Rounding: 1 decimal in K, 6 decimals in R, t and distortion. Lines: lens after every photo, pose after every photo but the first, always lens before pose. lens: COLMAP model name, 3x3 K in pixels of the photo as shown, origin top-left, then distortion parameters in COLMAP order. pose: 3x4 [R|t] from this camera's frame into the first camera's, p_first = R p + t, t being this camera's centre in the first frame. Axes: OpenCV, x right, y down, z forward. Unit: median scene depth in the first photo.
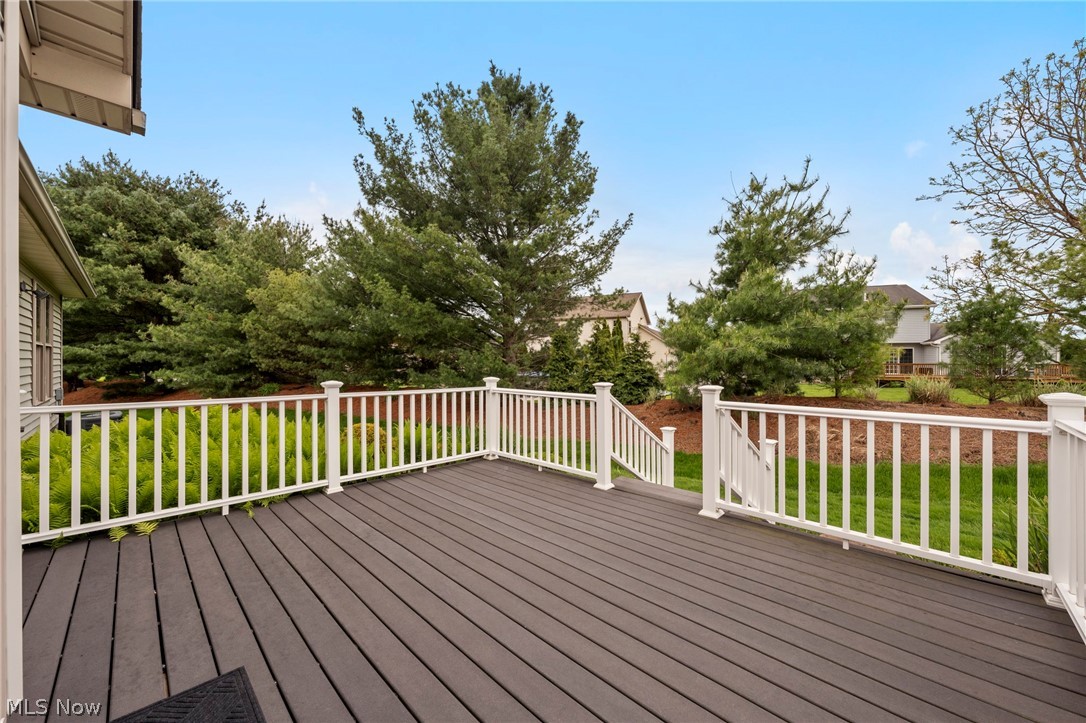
lens RADIAL K [[403.7, 0, 533.5], [0, 403.7, 366.2], [0, 0, 1]] dist [-0.004004, 0.000399]
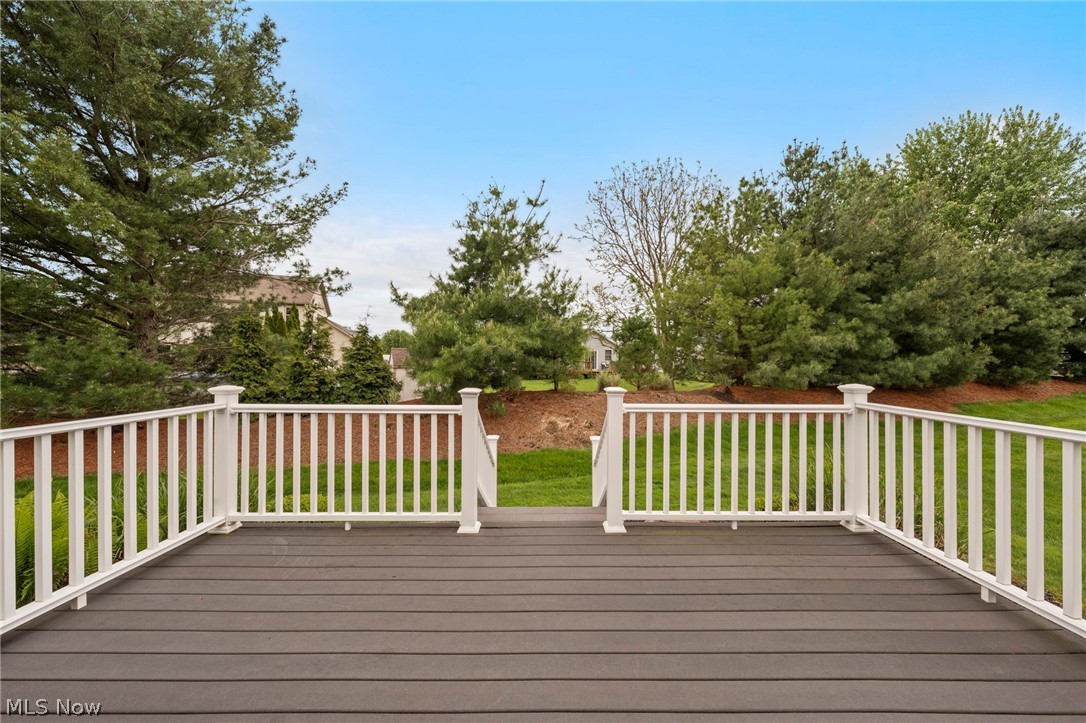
lens RADIAL K [[416.6, 0, 541.1], [0, 416.6, 358.6], [0, 0, 1]] dist [-0.001743, 0.000339]
pose [[0.705002, 0.007119, 0.709170, -0.151737], [0.001223, 0.999936, -0.011253, -0.002575], [-0.709205, 0.008801, 0.704948, 0.200963]]
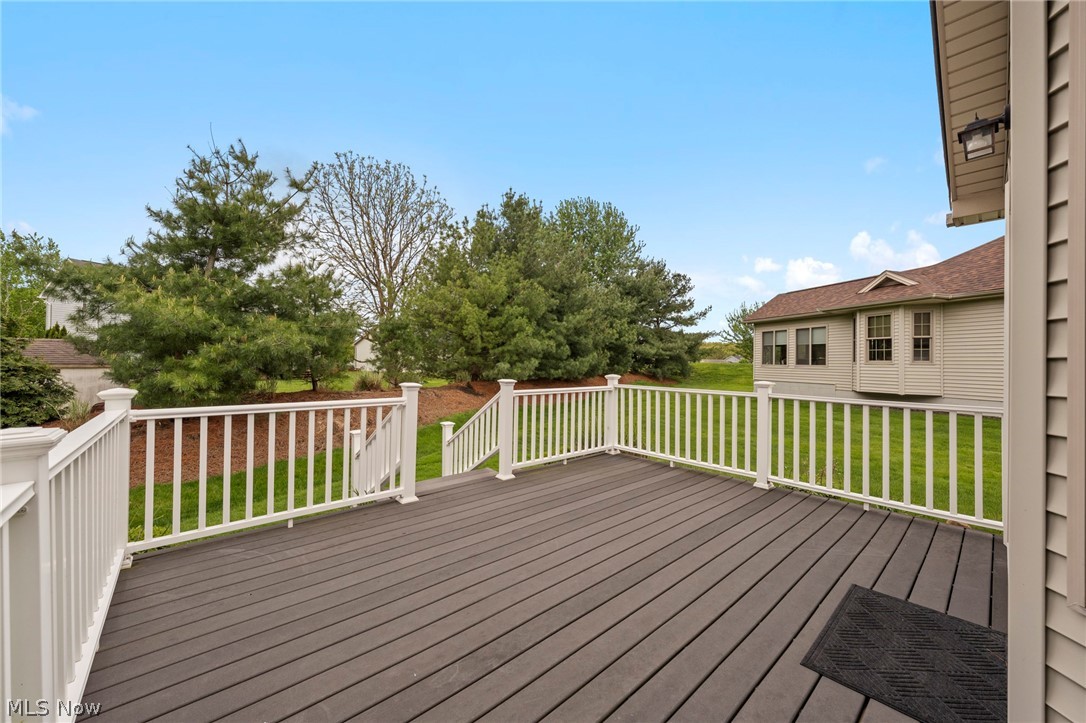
lens RADIAL K [[416.6, 0, 550.4], [0, 416.6, 360.1], [0, 0, 1]] dist [-0.001743, 0.000339]
pose [[0.038304, 0.004371, 0.999257, -0.403693], [-0.005037, 0.999979, -0.004181, -0.004392], [-0.999253, -0.004873, 0.038325, 0.356852]]
